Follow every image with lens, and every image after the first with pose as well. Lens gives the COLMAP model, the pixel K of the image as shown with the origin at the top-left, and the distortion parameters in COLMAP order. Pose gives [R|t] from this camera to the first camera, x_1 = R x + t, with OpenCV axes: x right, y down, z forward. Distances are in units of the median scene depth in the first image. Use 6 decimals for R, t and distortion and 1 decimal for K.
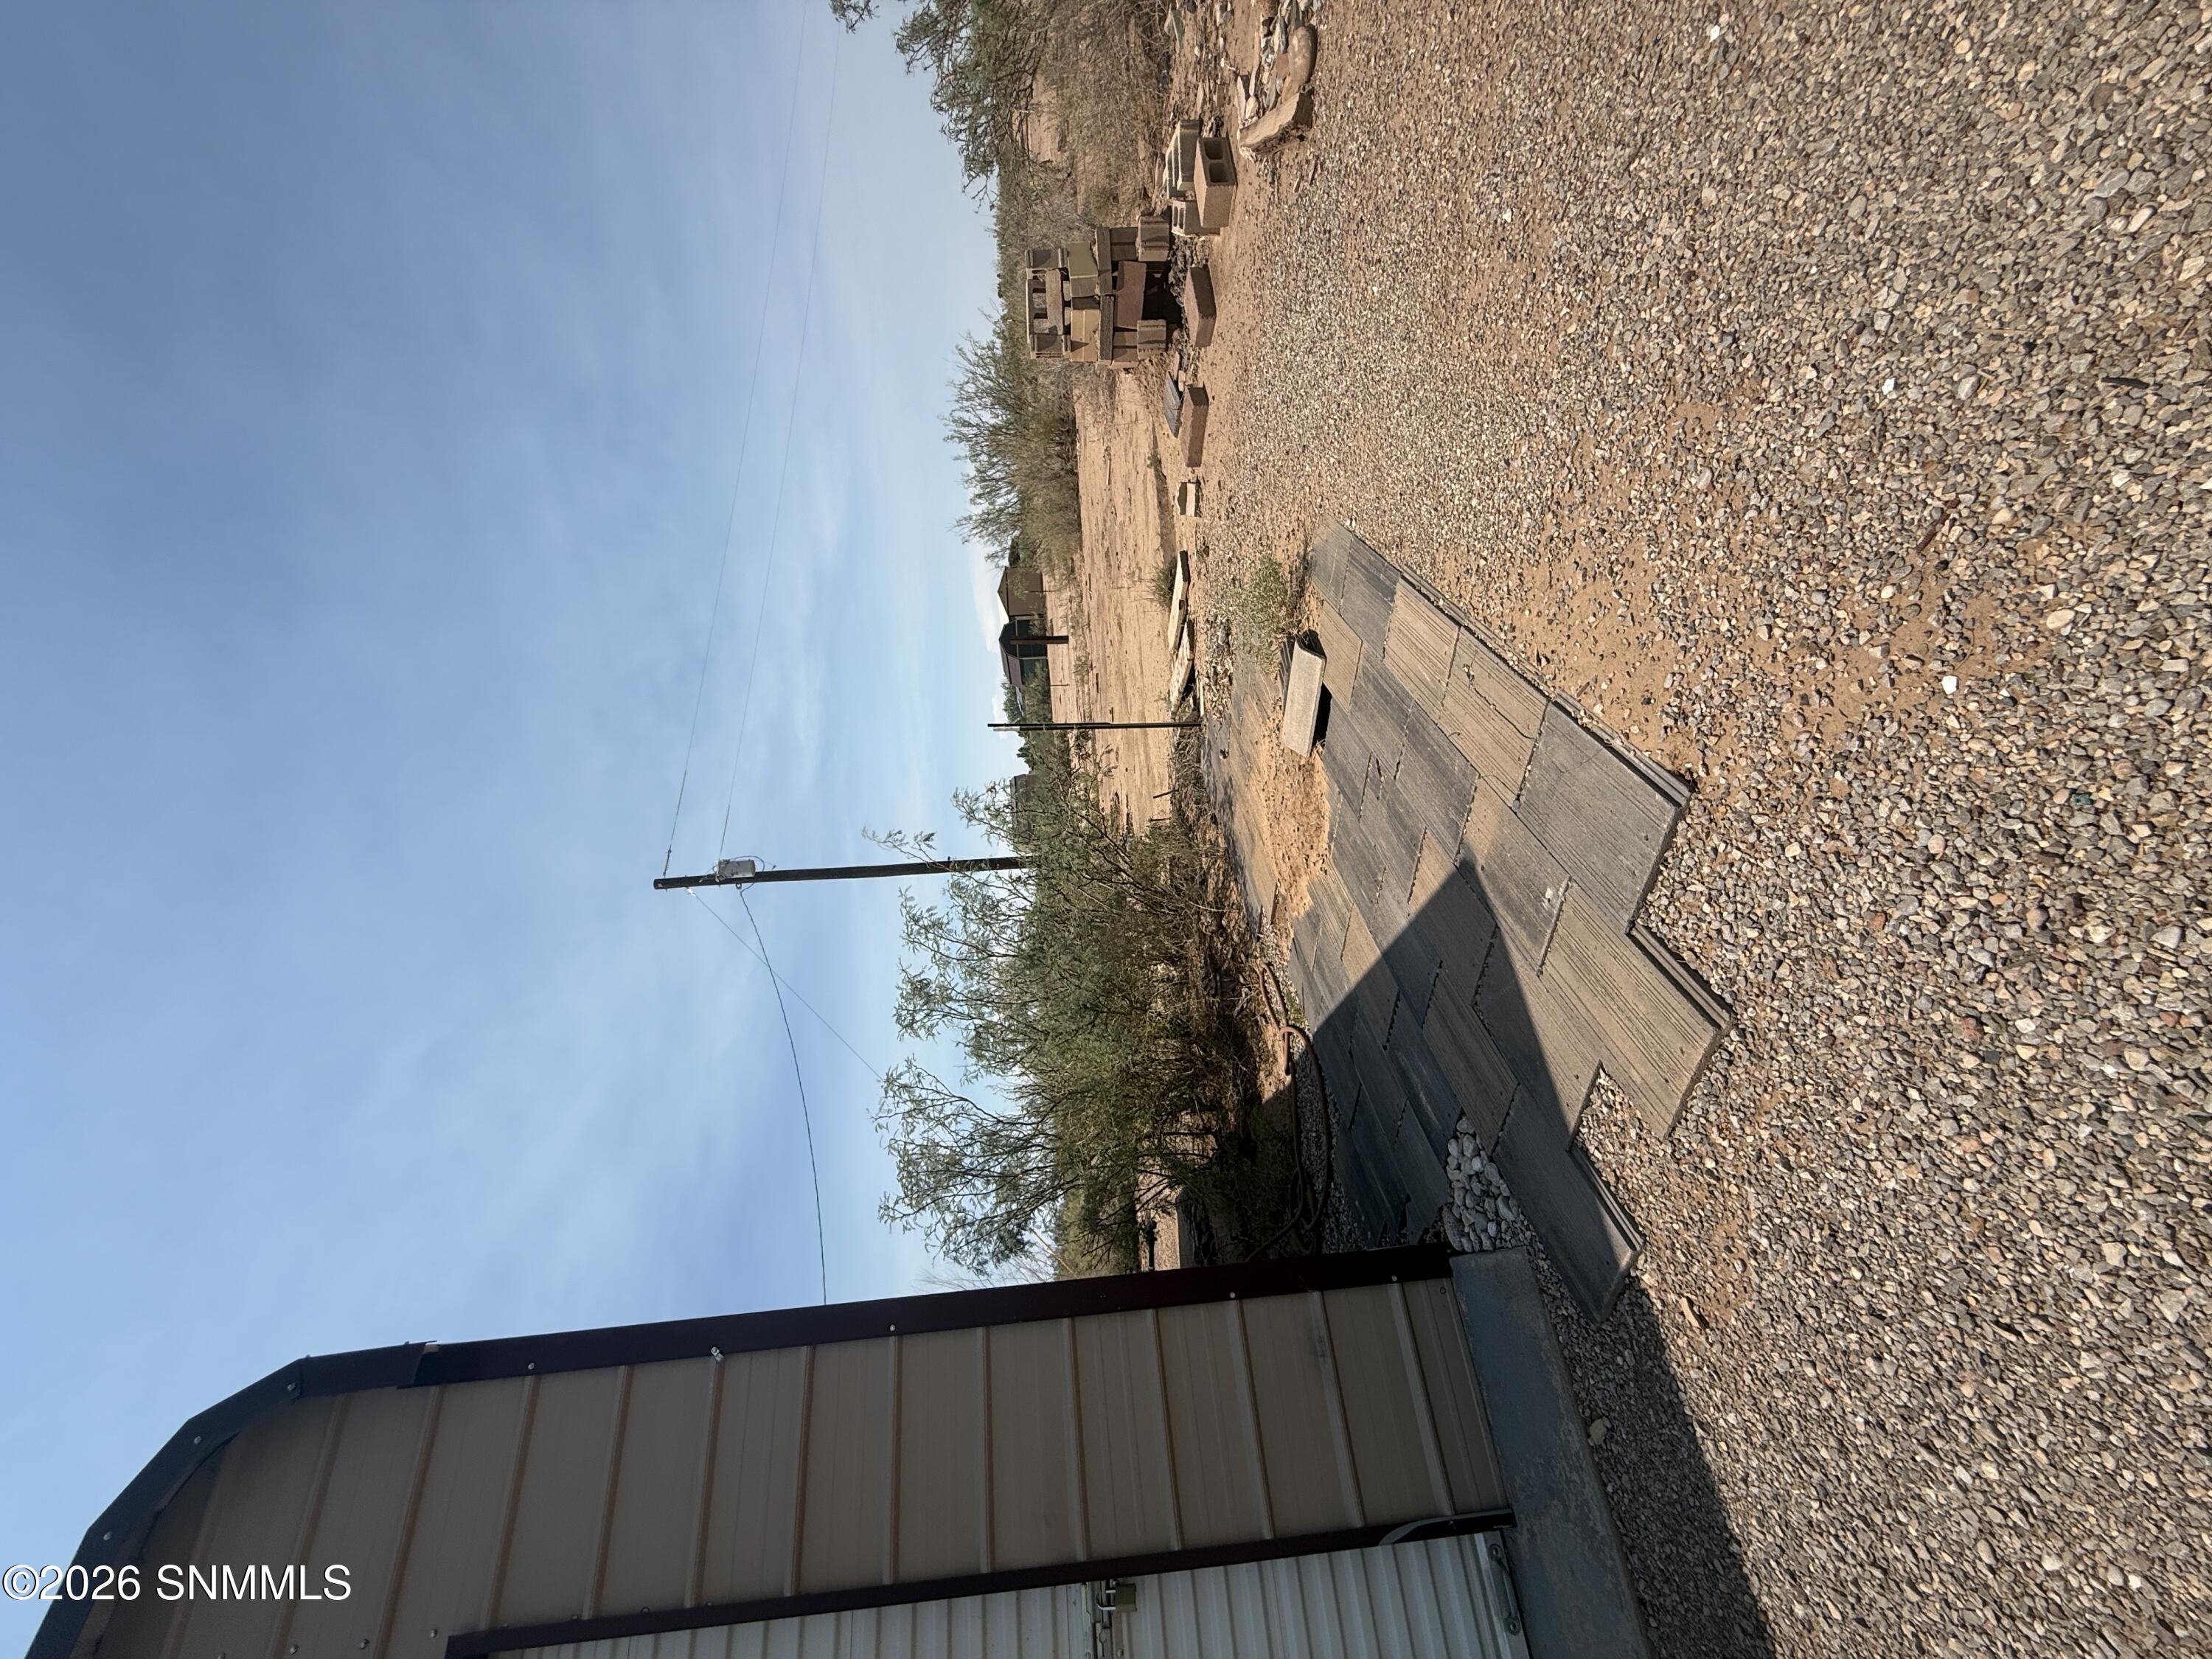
lens RADIAL K [[885.4, 0, 1094.8], [0, 885.4, 834.7], [0, 0, 1]] dist [-0.001123, 0.000553]
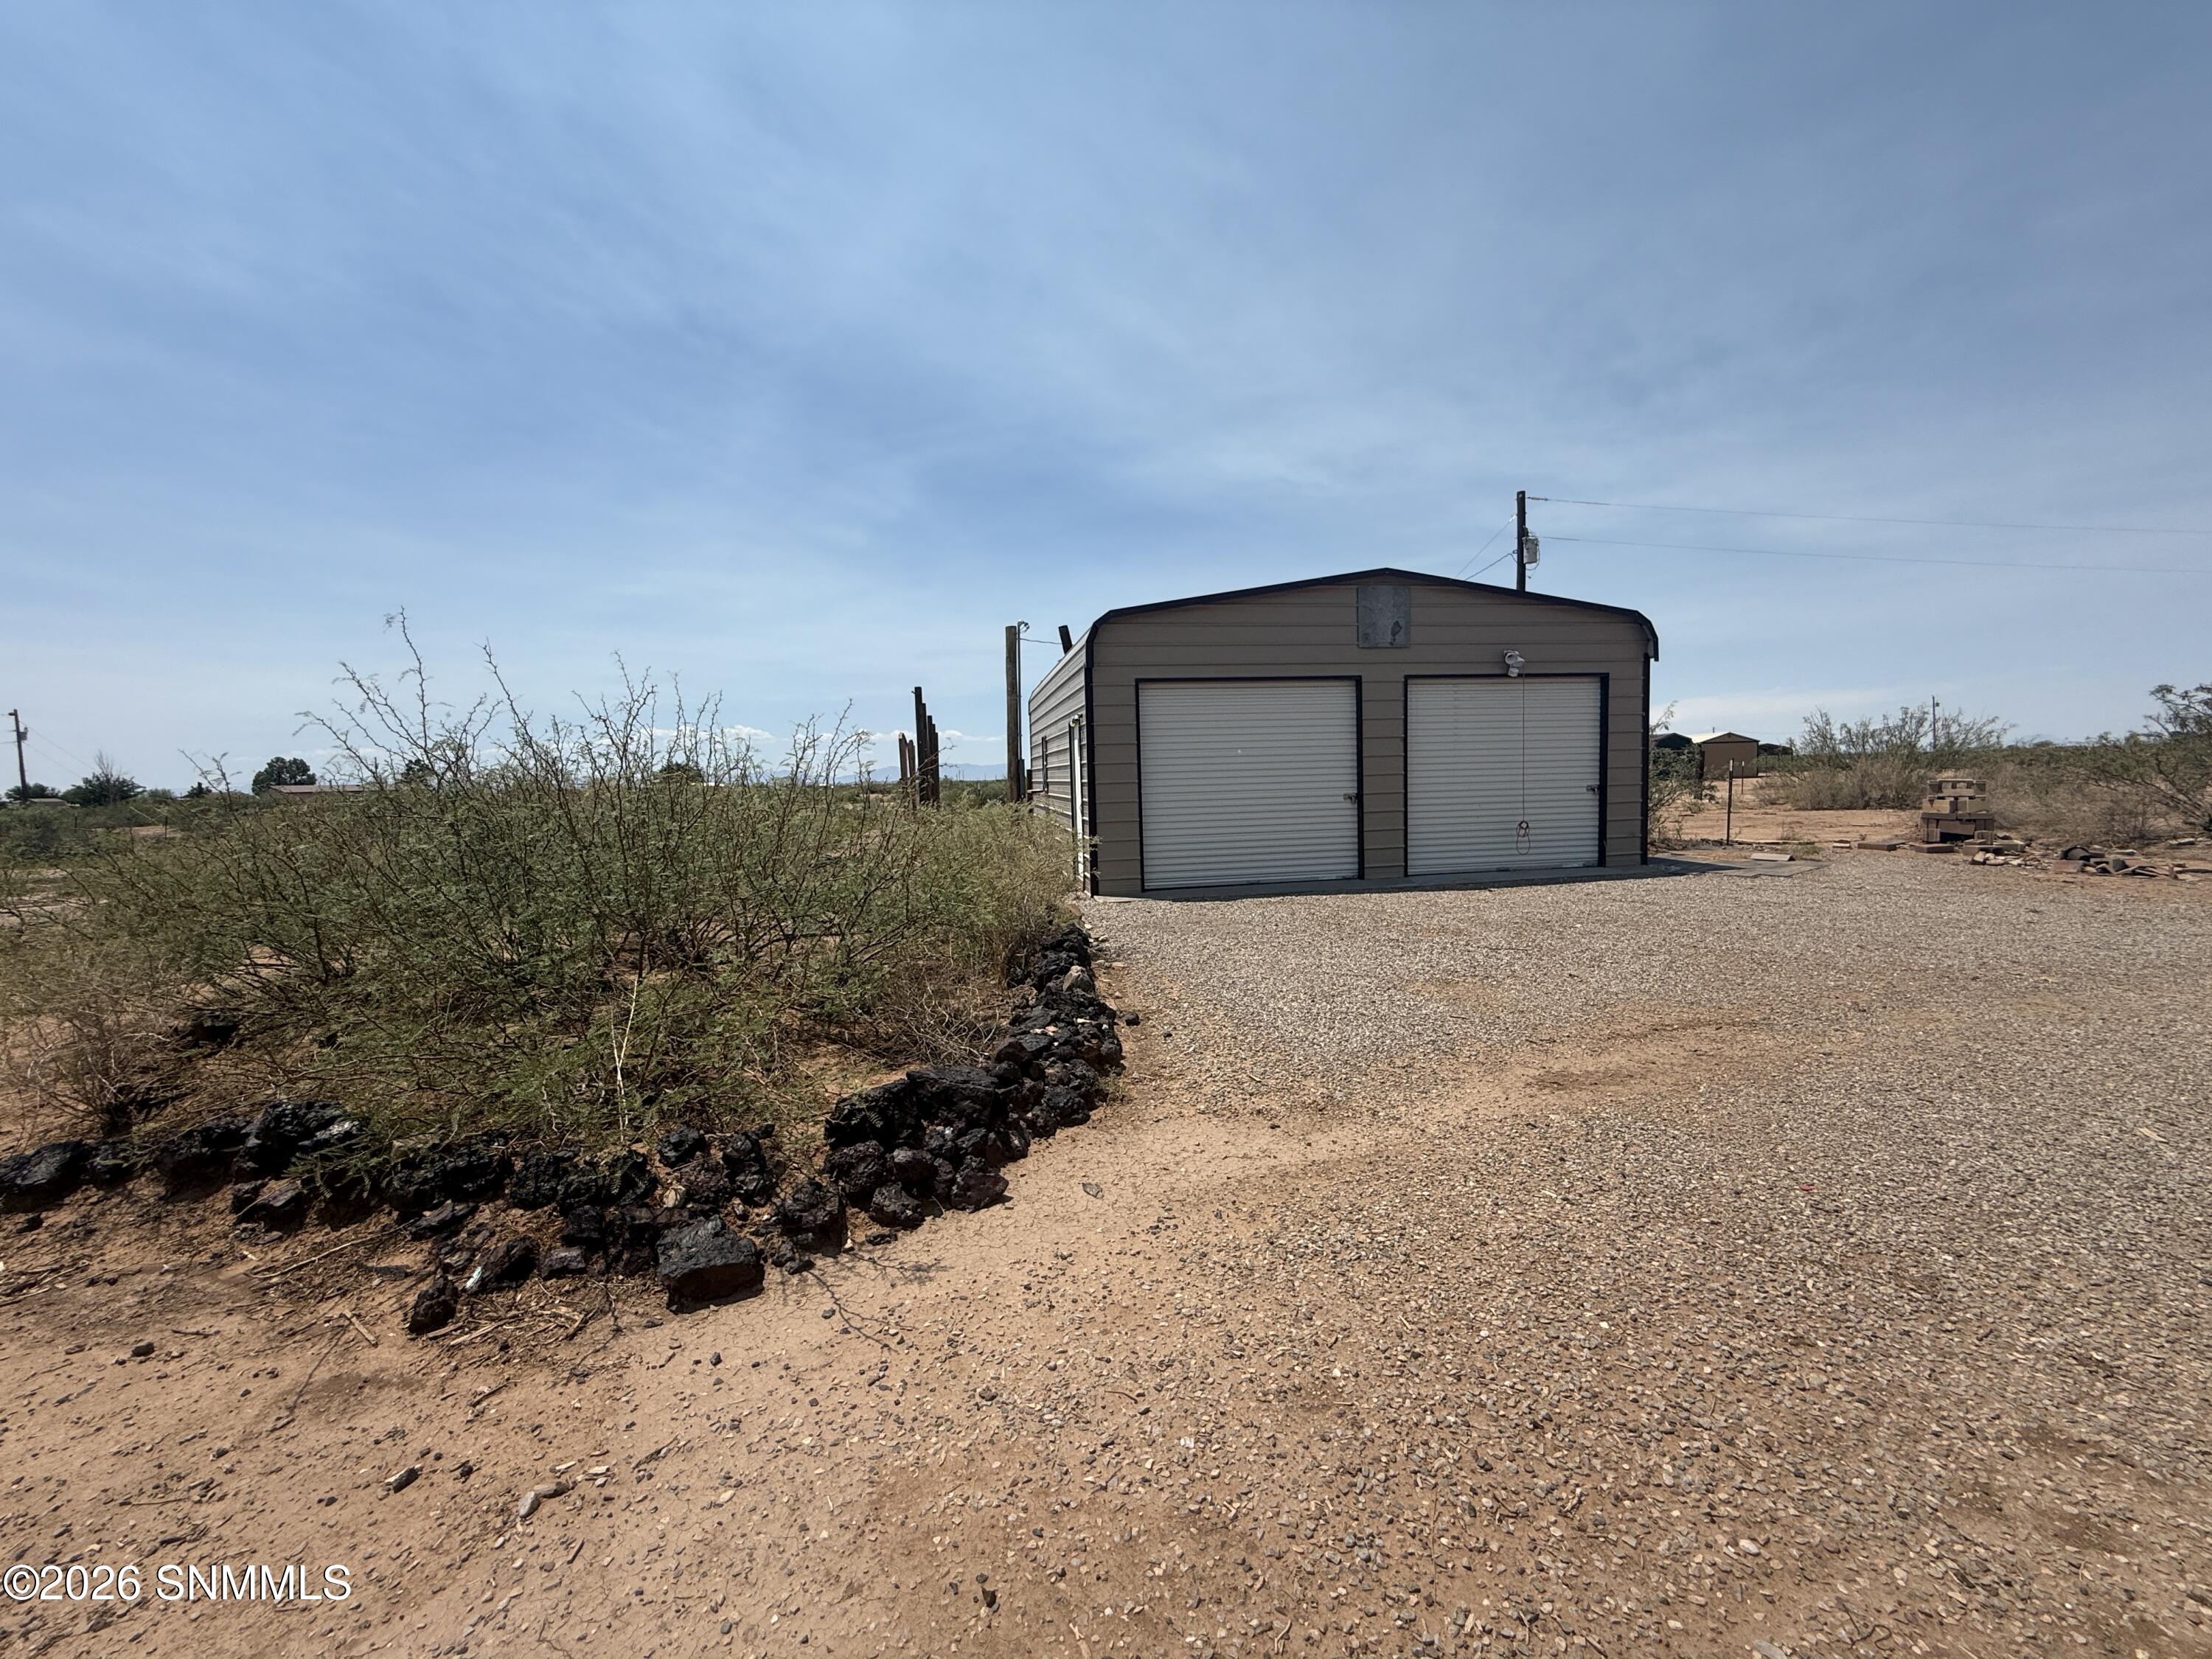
lens RADIAL K [[885.4, 0, 1100.1], [0, 885.4, 828.5], [0, 0, 1]] dist [-0.001123, 0.000553]
pose [[-0.046419, 0.998692, 0.021445, 0.092876], [-0.944573, -0.050868, 0.324338, 0.665973], [0.325004, -0.005201, 0.945698, -1.719567]]
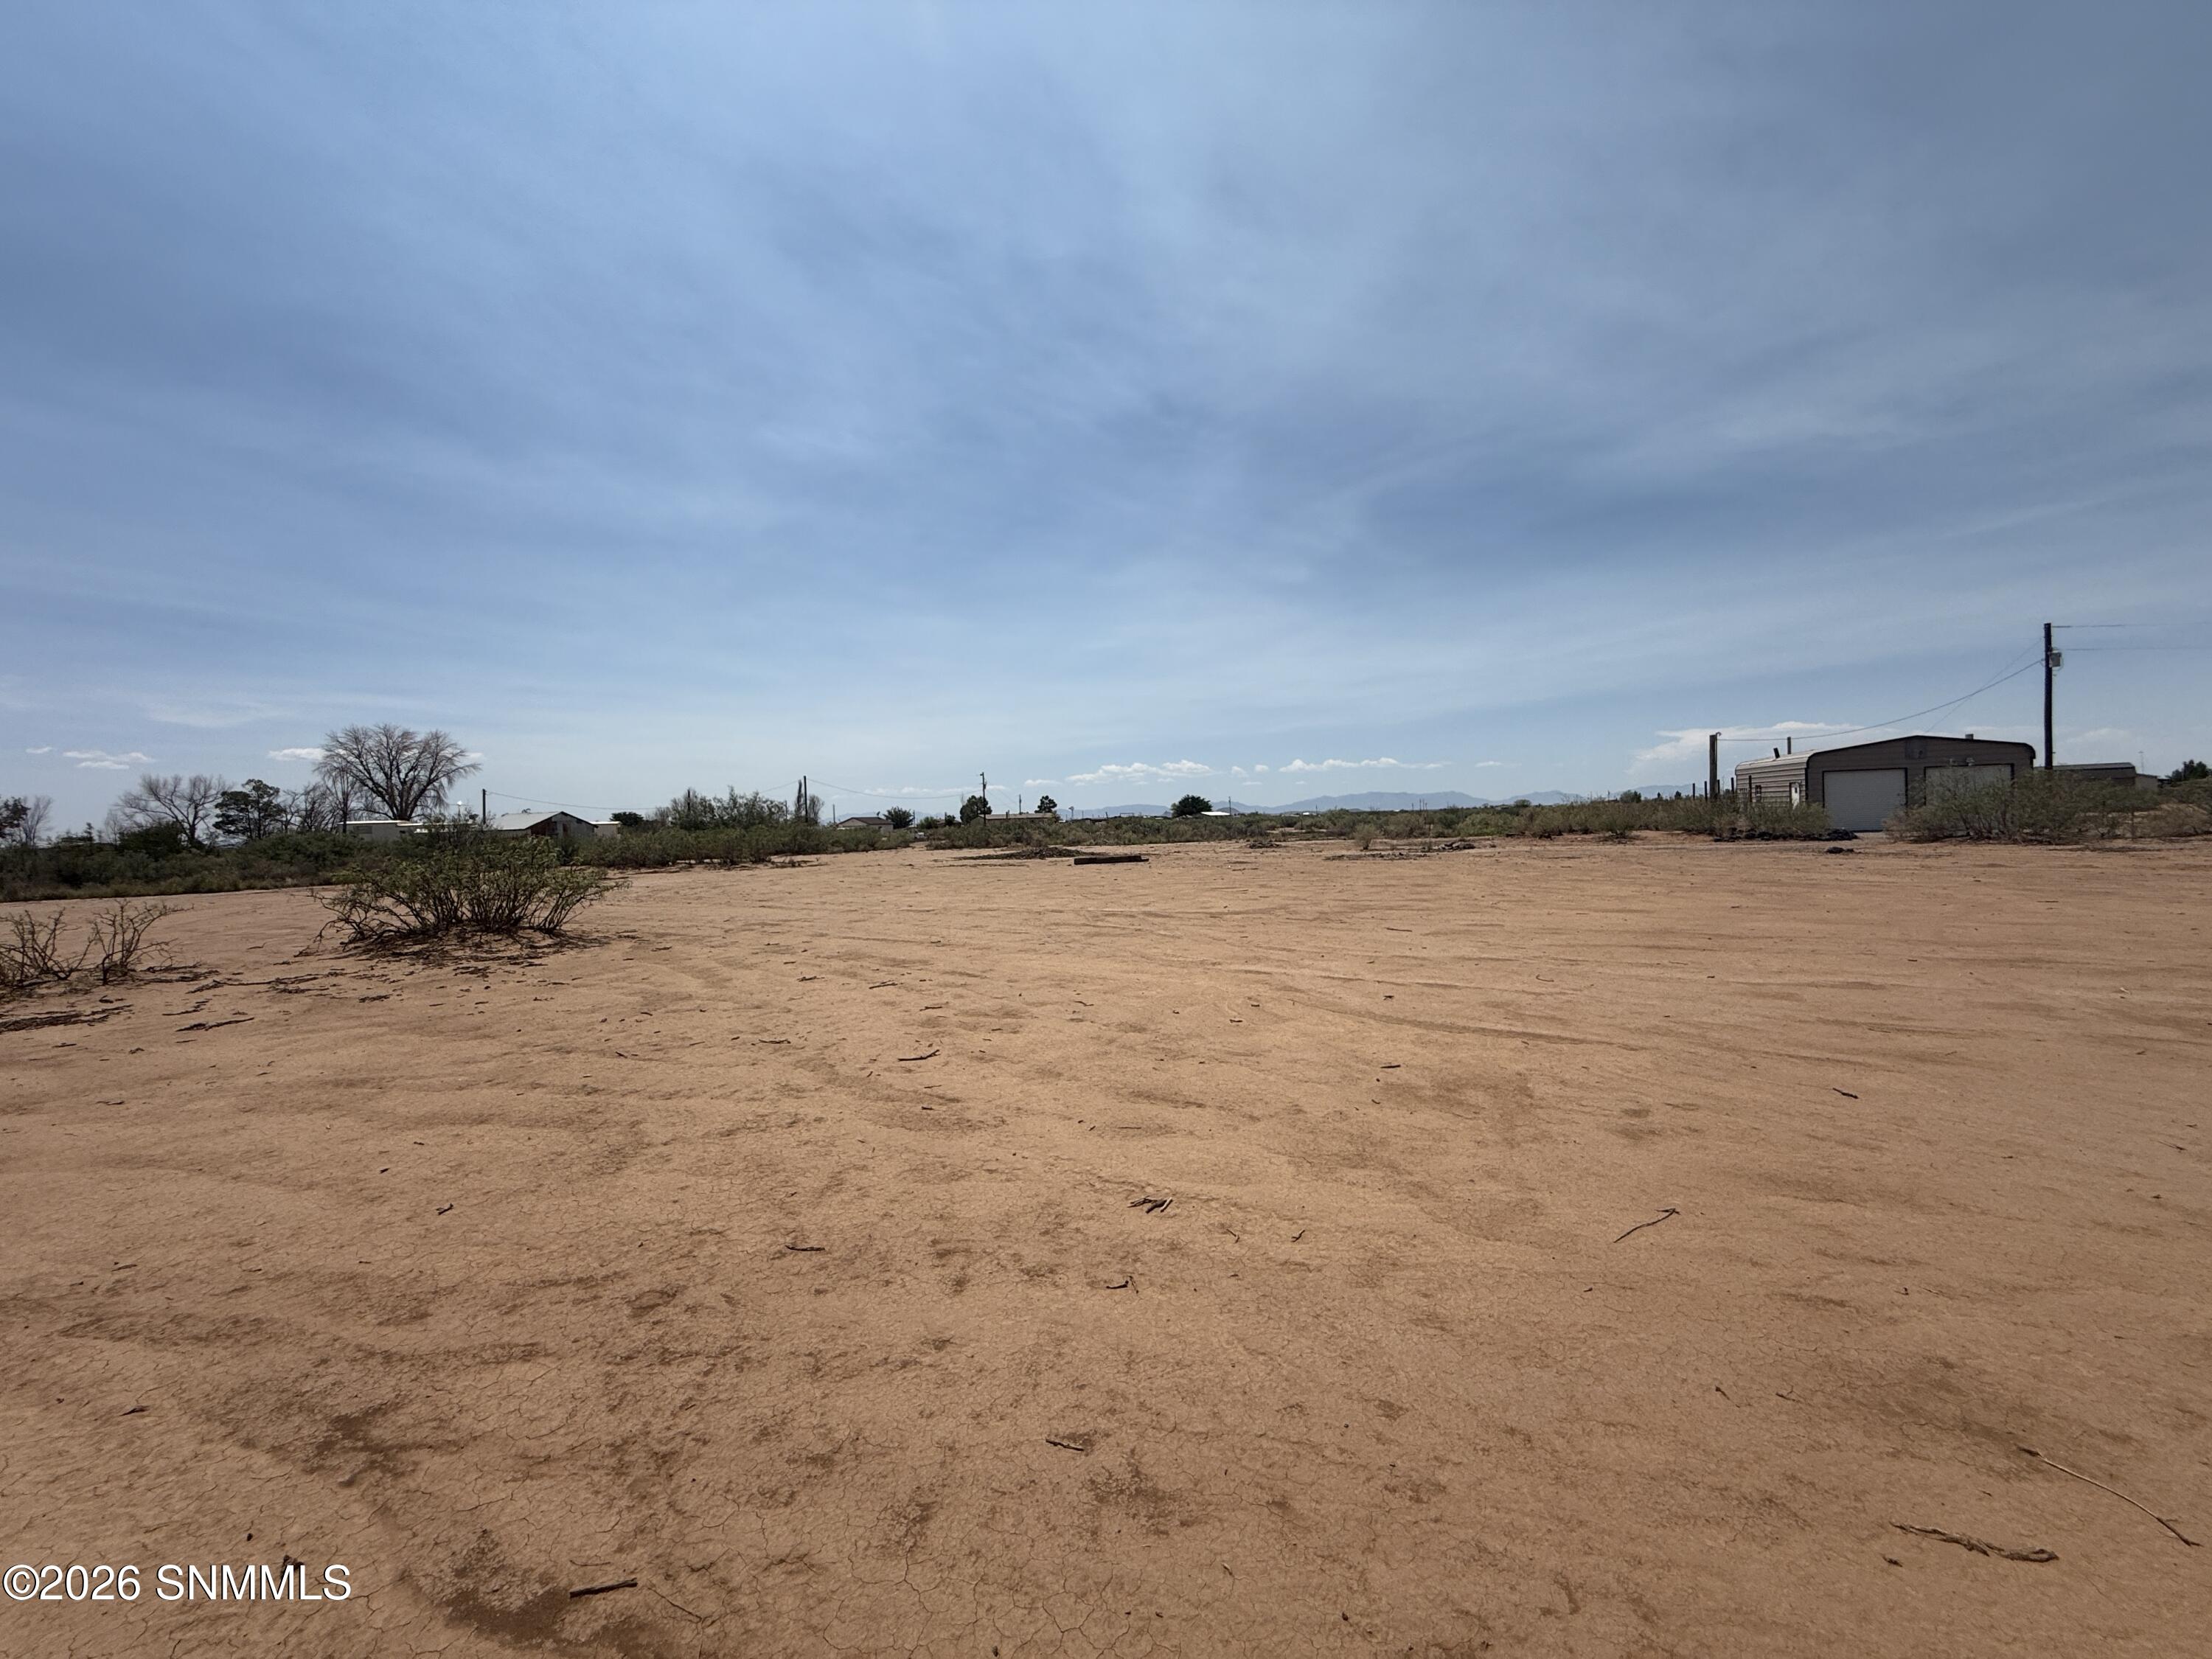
lens RADIAL K [[885.4, 0, 1098.7], [0, 885.4, 838.7], [0, 0, 1]] dist [-0.001123, 0.000553]
pose [[-0.050590, 0.998452, 0.023132, 0.396839], [-0.685836, -0.051569, 0.725927, 0.166107], [0.725996, 0.020860, 0.687382, -7.604206]]
